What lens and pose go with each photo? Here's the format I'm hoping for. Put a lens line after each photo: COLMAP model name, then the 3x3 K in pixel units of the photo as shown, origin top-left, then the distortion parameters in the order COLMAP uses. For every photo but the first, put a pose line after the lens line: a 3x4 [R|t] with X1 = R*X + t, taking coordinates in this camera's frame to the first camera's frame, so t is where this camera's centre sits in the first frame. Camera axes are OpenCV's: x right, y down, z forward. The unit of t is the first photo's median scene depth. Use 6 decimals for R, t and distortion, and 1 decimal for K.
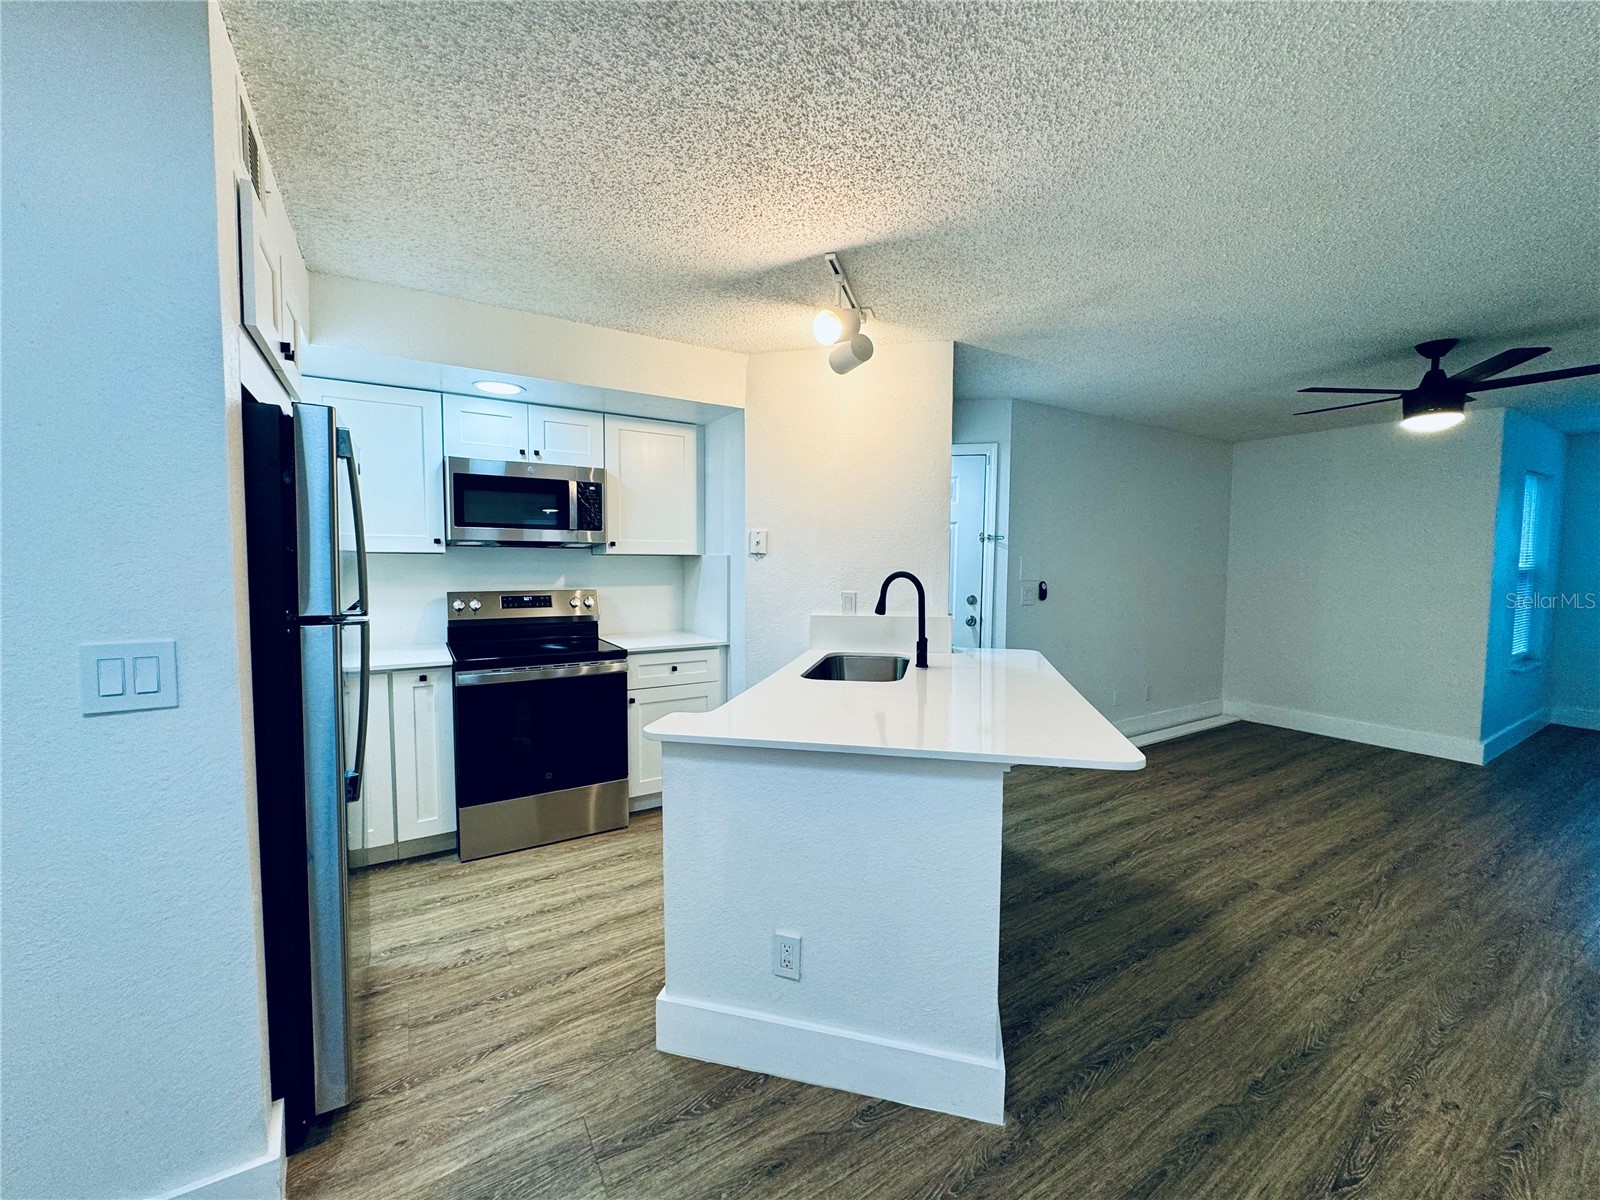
lens RADIAL K [[639.9, 0, 800.0], [0, 639.9, 600.0], [0, 0, 1]] dist [0.000061, 0.000163]
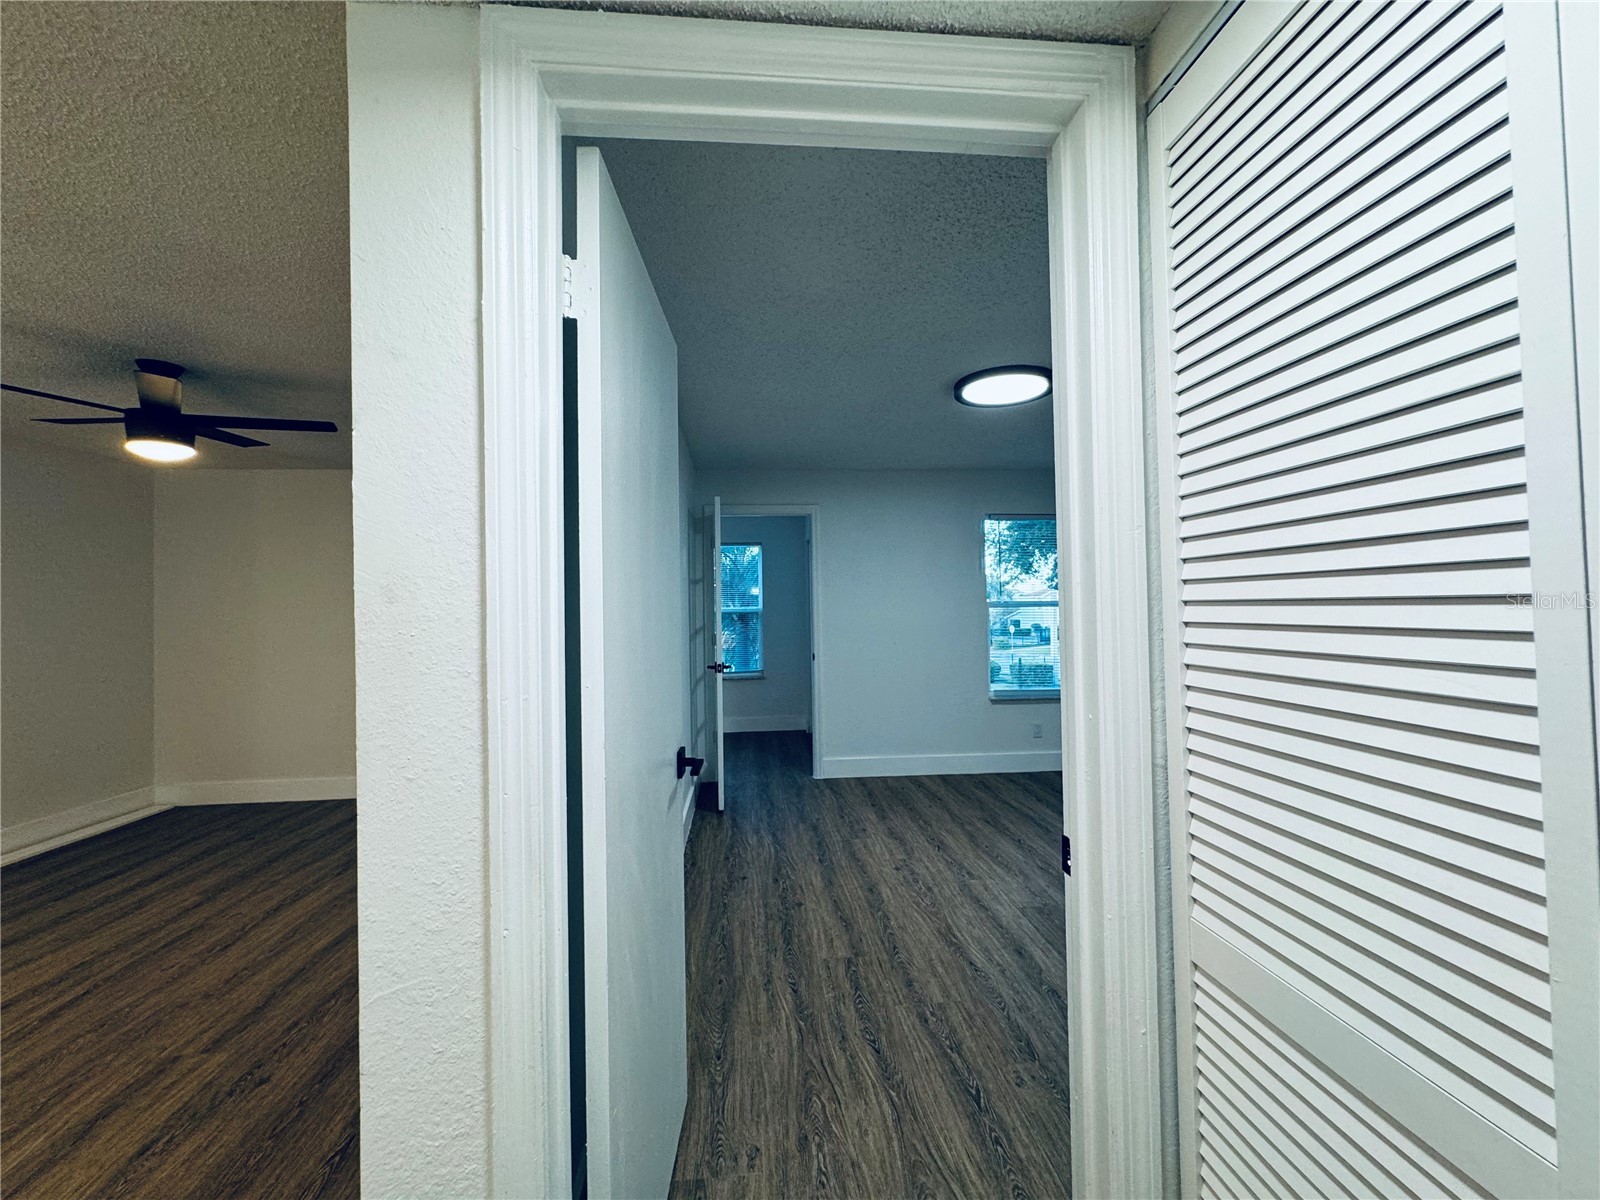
lens RADIAL K [[639.9, 0, 800.0], [0, 639.9, 600.0], [0, 0, 1]] dist [0.000061, 0.000163]
pose [[0.453404, -0.004111, 0.891295, 0.587923], [0.076514, 0.996477, -0.034327, 0.025585], [-0.888015, 0.083761, 0.452122, -0.177837]]
